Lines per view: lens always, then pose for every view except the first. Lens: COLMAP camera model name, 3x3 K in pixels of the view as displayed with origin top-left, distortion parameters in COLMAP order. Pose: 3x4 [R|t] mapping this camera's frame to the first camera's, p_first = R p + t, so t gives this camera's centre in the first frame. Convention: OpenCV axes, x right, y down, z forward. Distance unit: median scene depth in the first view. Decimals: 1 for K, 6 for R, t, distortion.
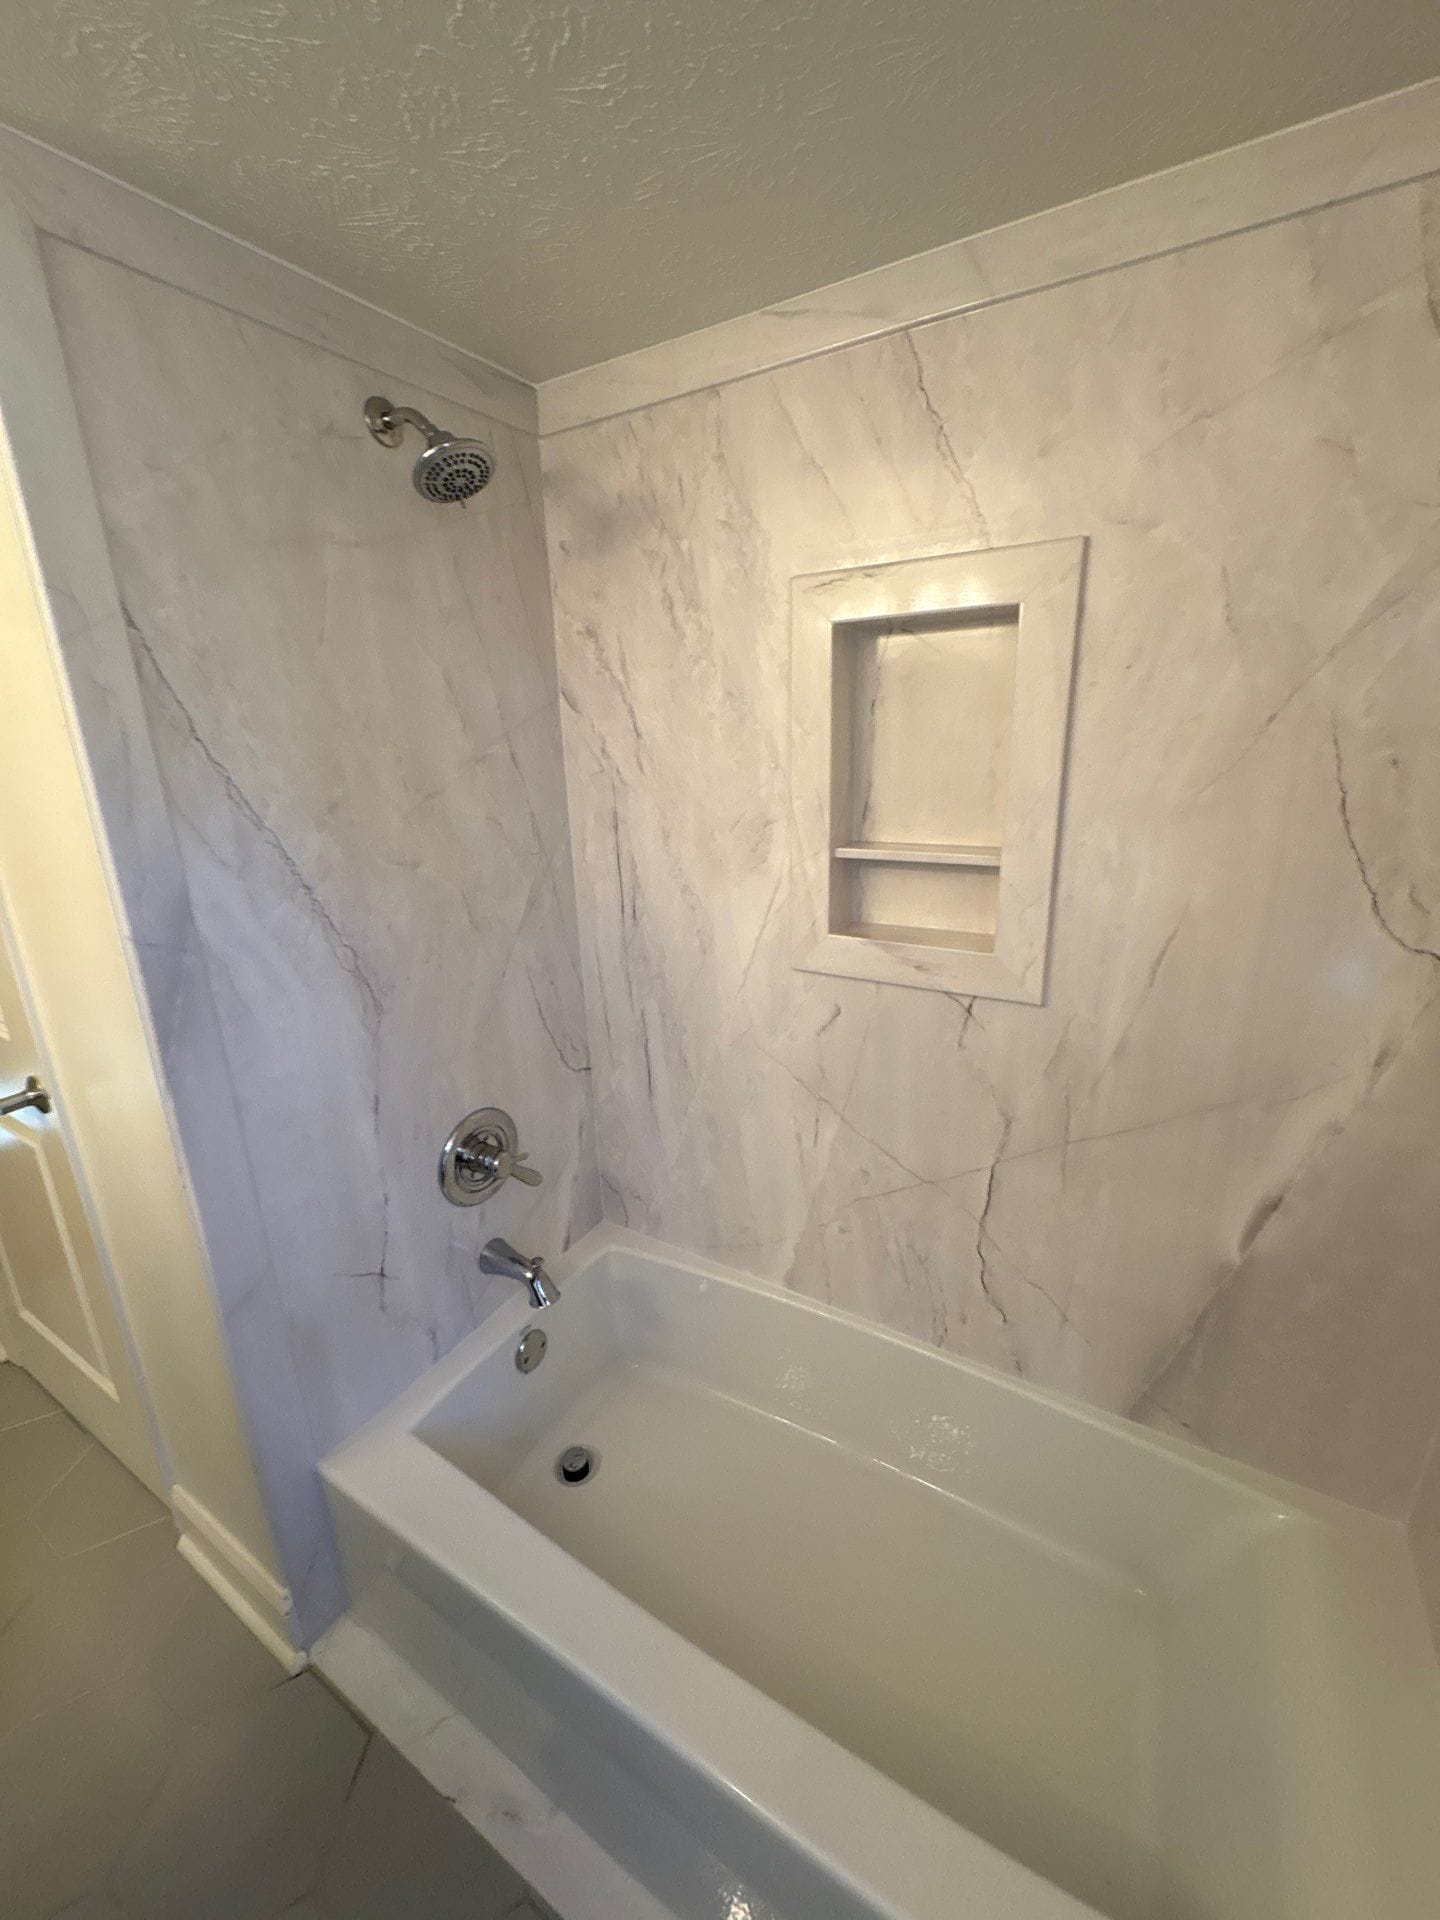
lens RADIAL K [[762.7, 0, 721.3], [0, 762.7, 952.3], [0, 0, 1]] dist [0.001968, -0.000698]
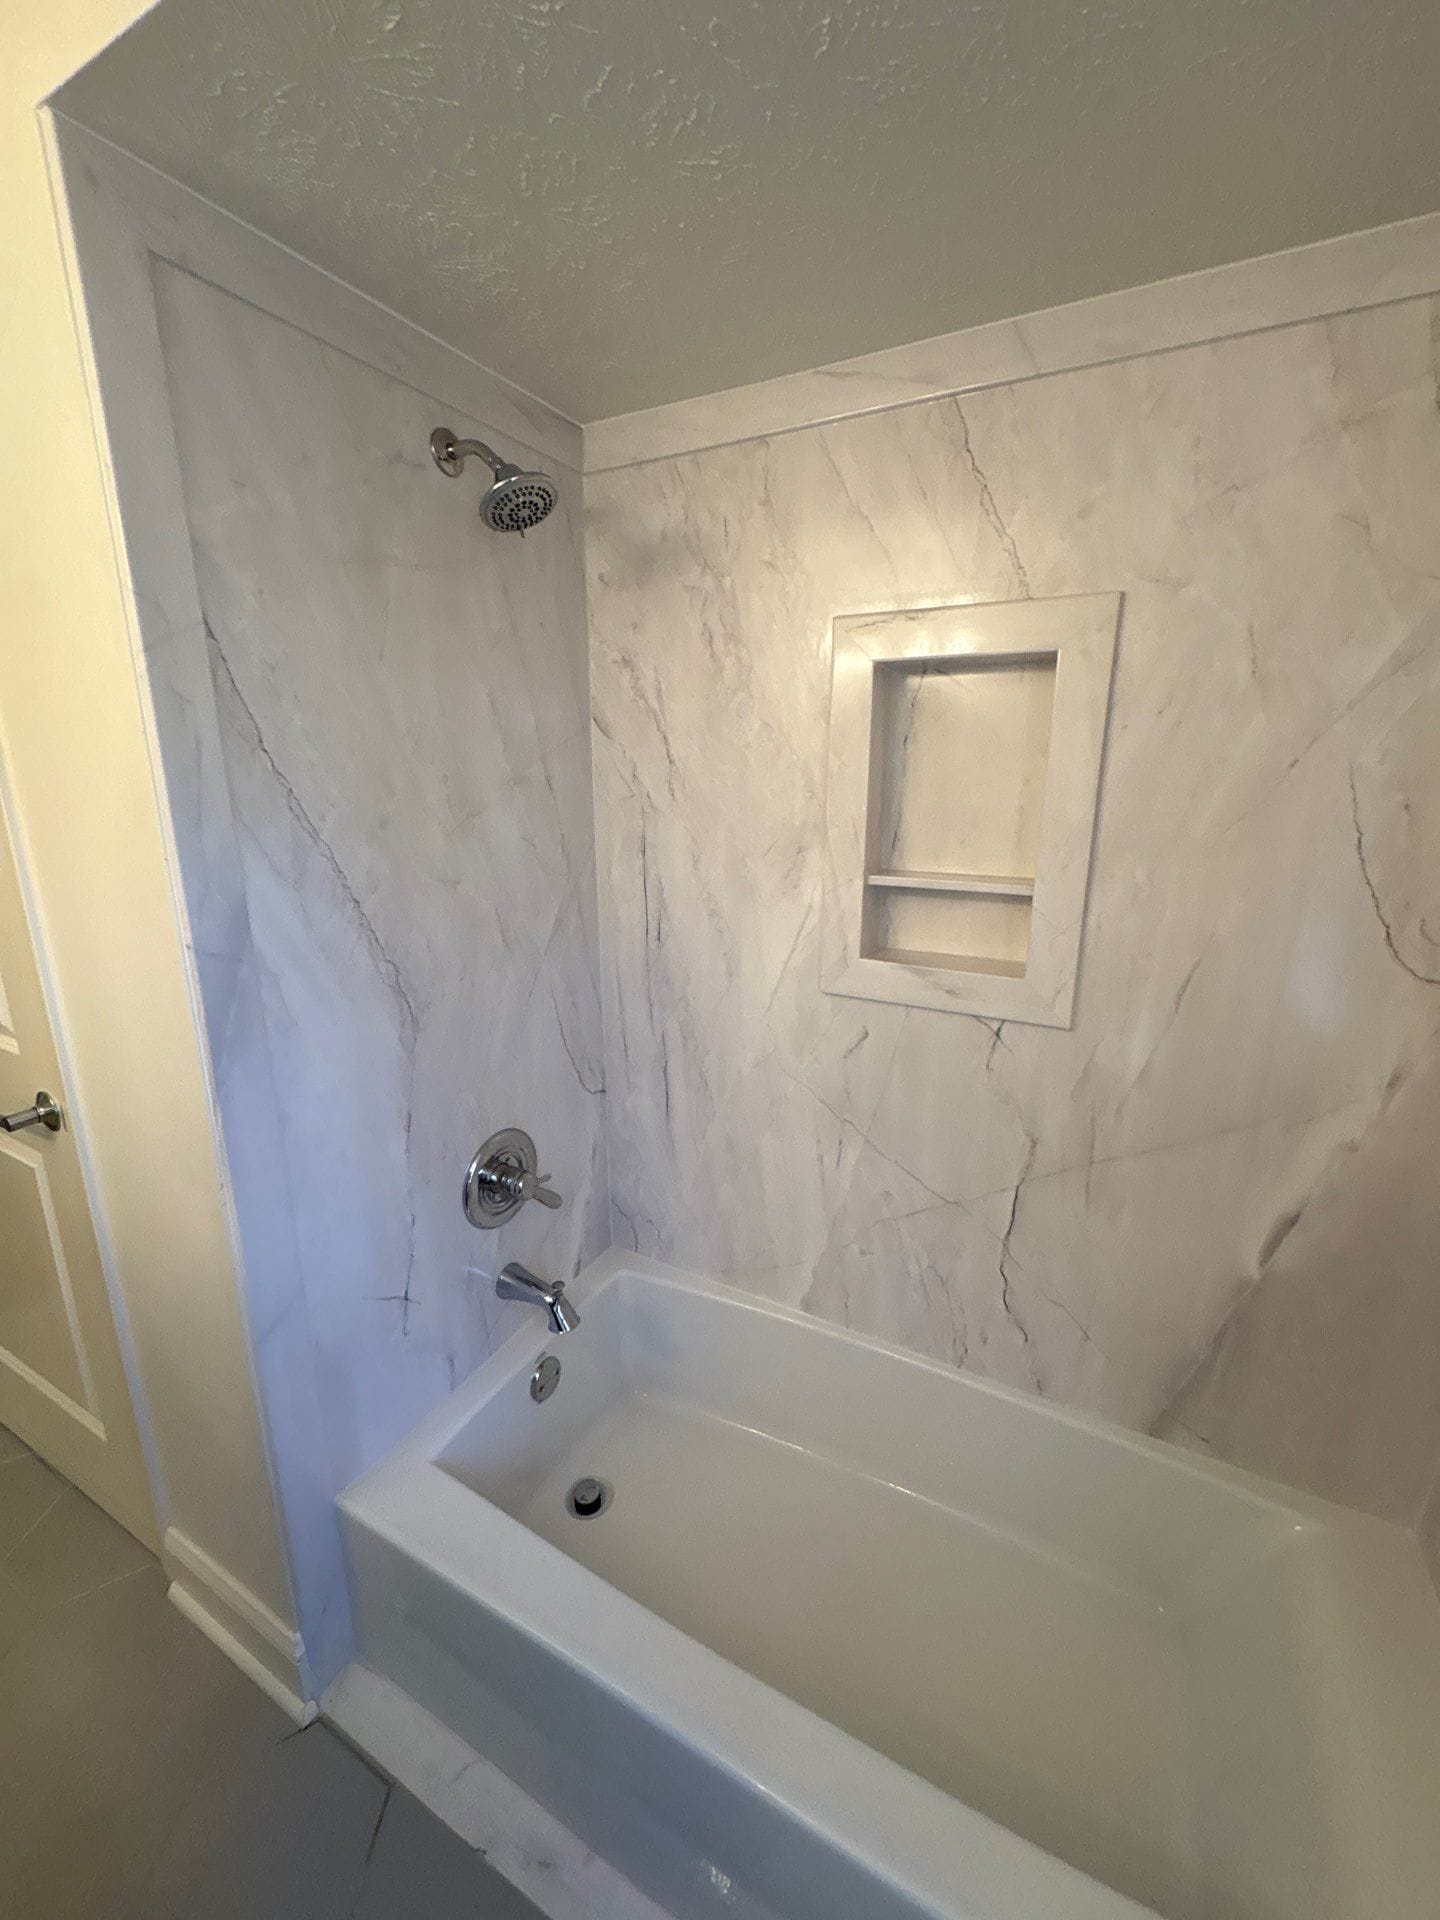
lens RADIAL K [[762.7, 0, 721.3], [0, 762.7, 952.3], [0, 0, 1]] dist [0.001968, -0.000698]
pose [[0.998227, 0.017929, 0.056755, -0.112621], [-0.015569, 0.999006, -0.041758, 0.014548], [-0.057448, 0.040800, 0.997514, -0.018124]]
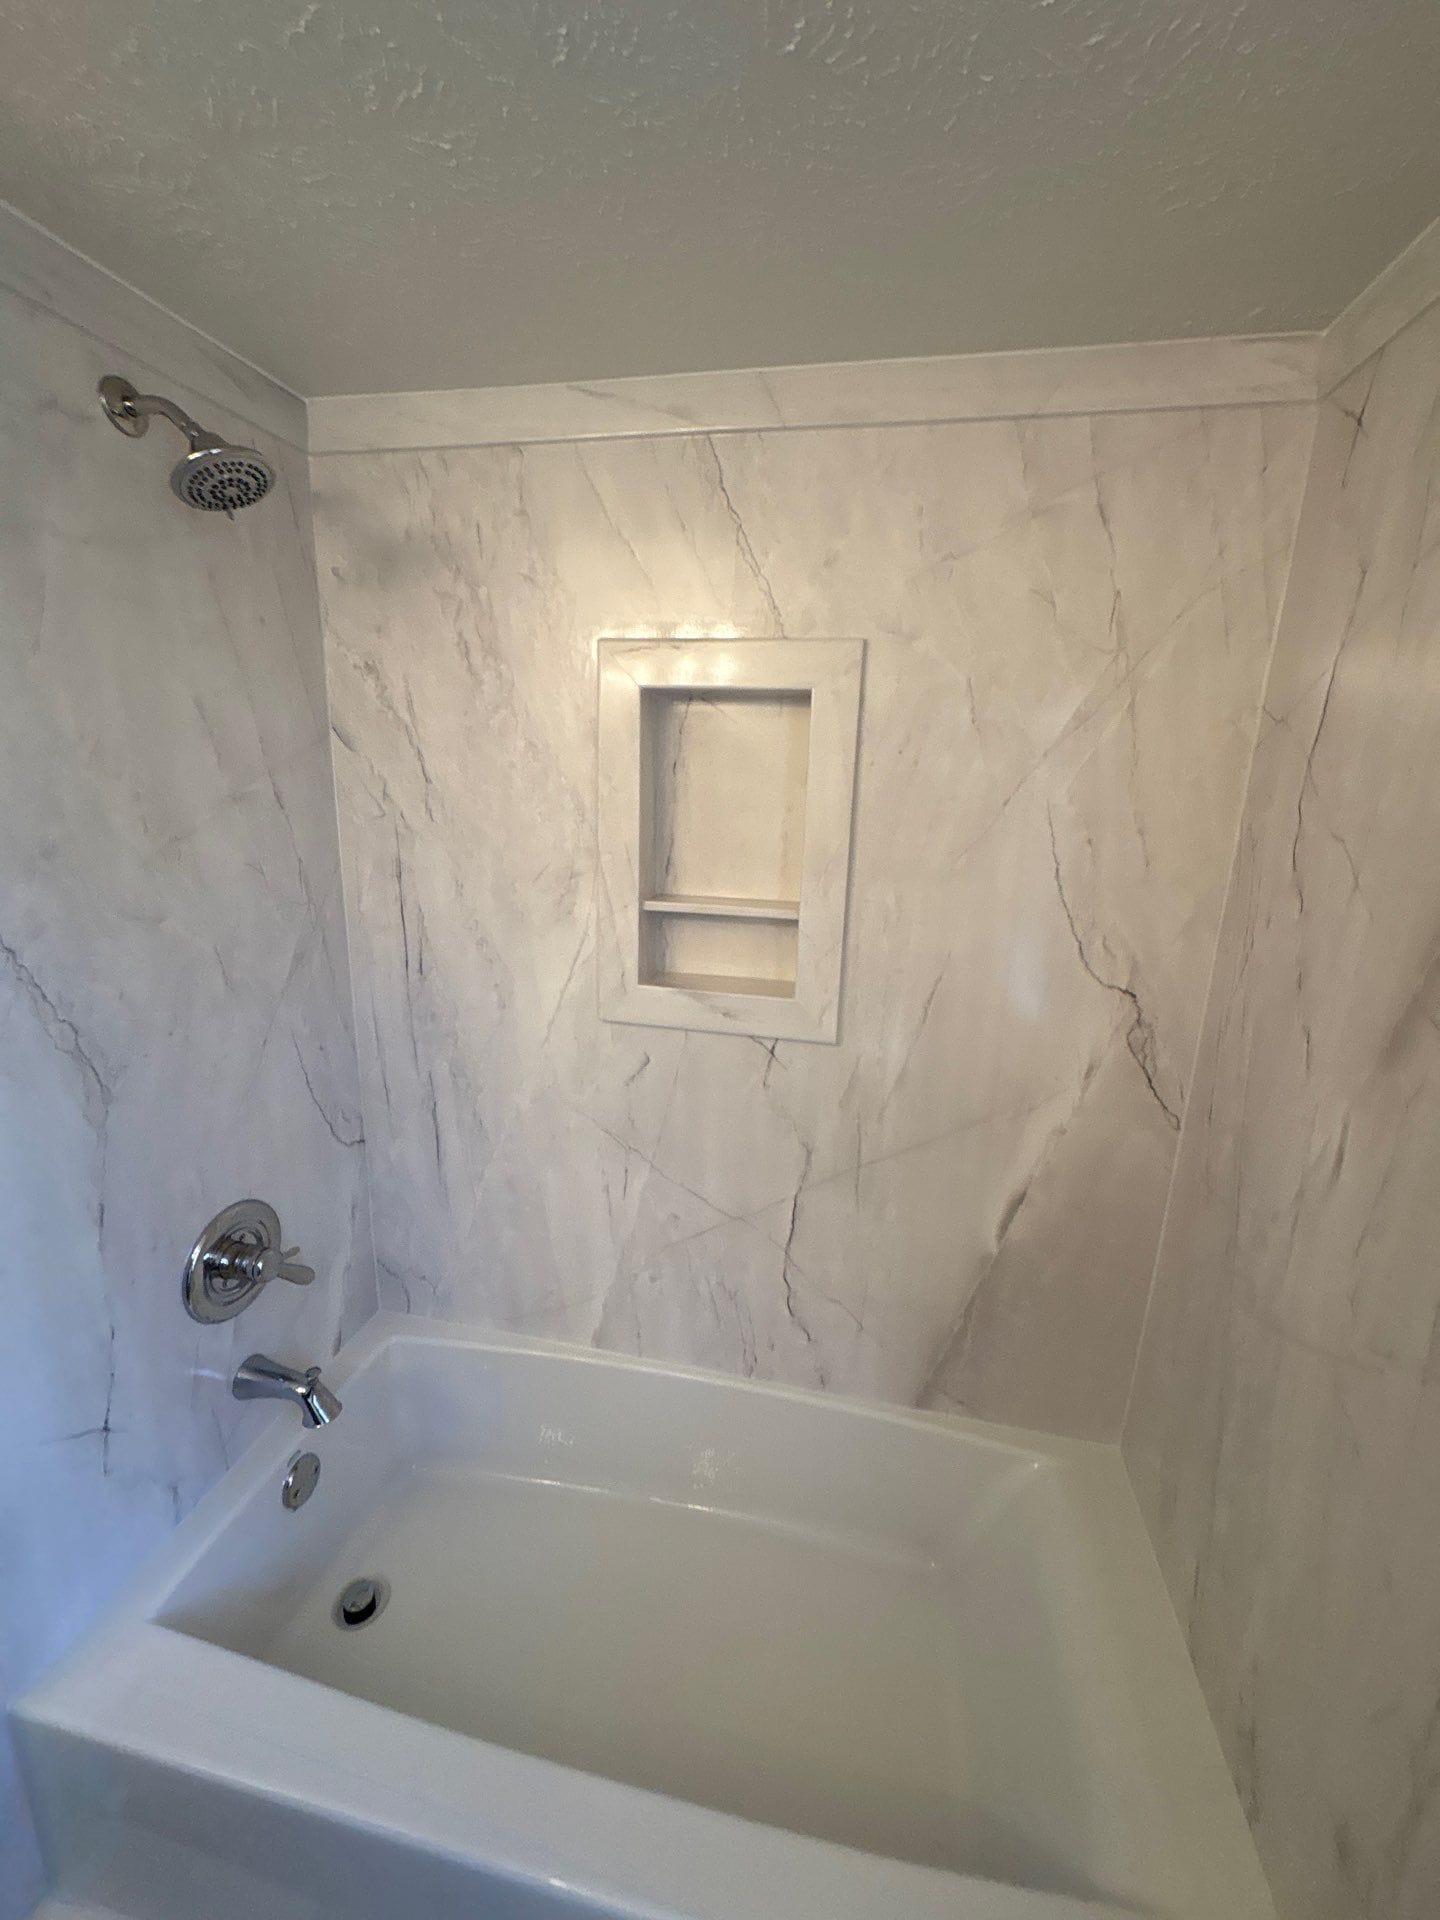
lens RADIAL K [[762.7, 0, 721.3], [0, 762.7, 952.3], [0, 0, 1]] dist [0.001968, -0.000698]
pose [[0.941322, -0.019141, 0.336967, -0.104740], [0.036433, 0.998319, -0.045067, -0.018798], [-0.335538, 0.054700, 0.940437, 0.002953]]
